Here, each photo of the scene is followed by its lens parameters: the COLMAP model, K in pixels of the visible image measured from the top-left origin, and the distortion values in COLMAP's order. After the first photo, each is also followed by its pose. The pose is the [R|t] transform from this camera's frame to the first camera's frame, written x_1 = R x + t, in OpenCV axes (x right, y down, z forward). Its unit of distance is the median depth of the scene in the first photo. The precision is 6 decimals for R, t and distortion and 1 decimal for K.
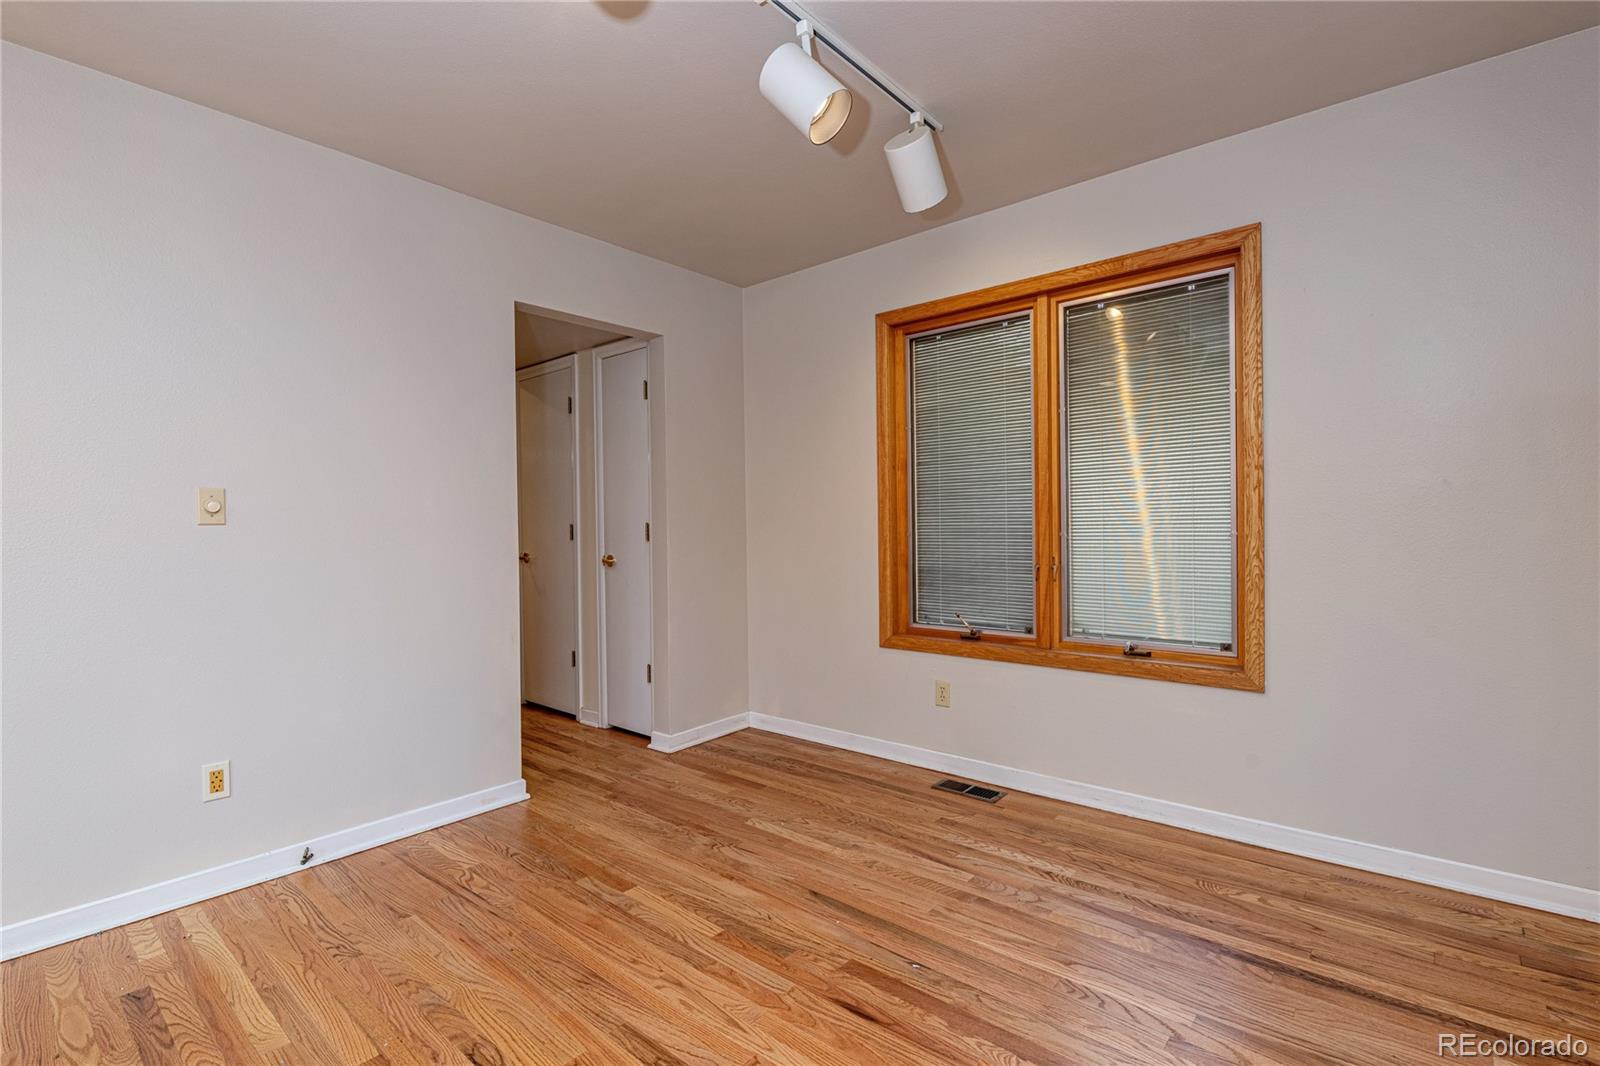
lens RADIAL K [[727.7, 0, 791.1], [0, 727.7, 531.8], [0, 0, 1]] dist [-0.004606, -0.001340]
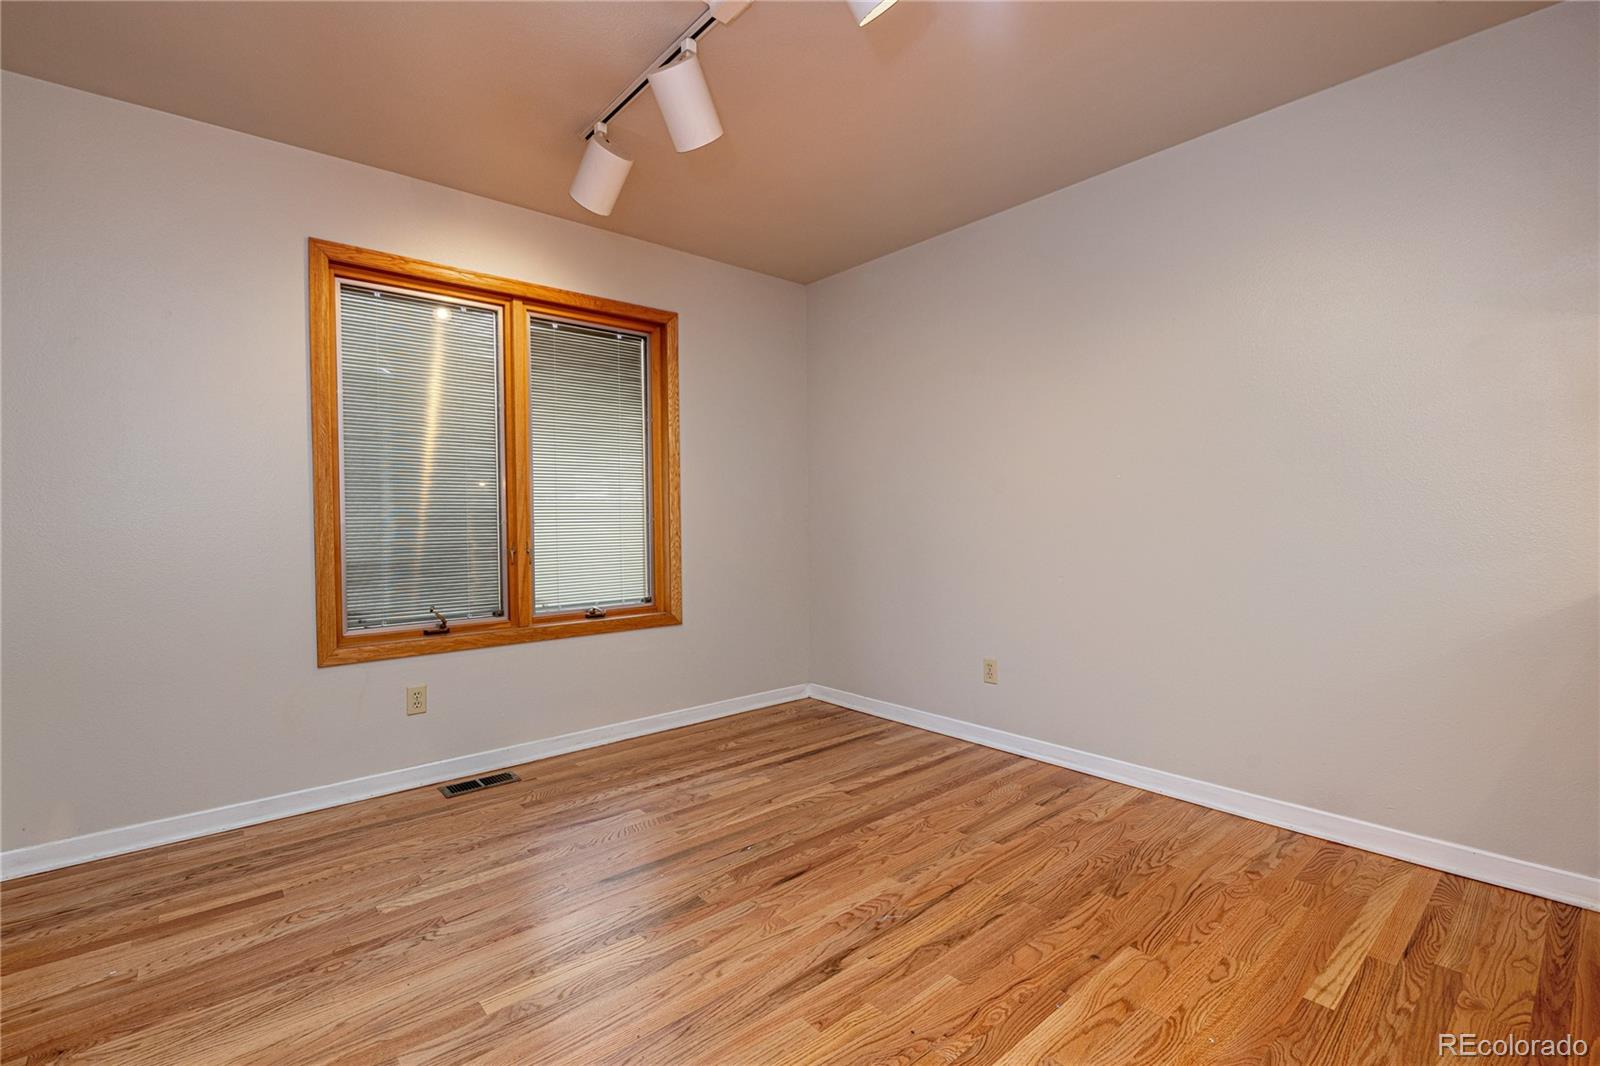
lens RADIAL K [[727.7, 0, 791.1], [0, 727.7, 531.8], [0, 0, 1]] dist [-0.004606, -0.001340]
pose [[0.141115, -0.004984, 0.989981, -0.721477], [0.016366, 0.999862, 0.002701, 0.024977], [-0.989858, 0.015821, 0.141177, 0.490168]]
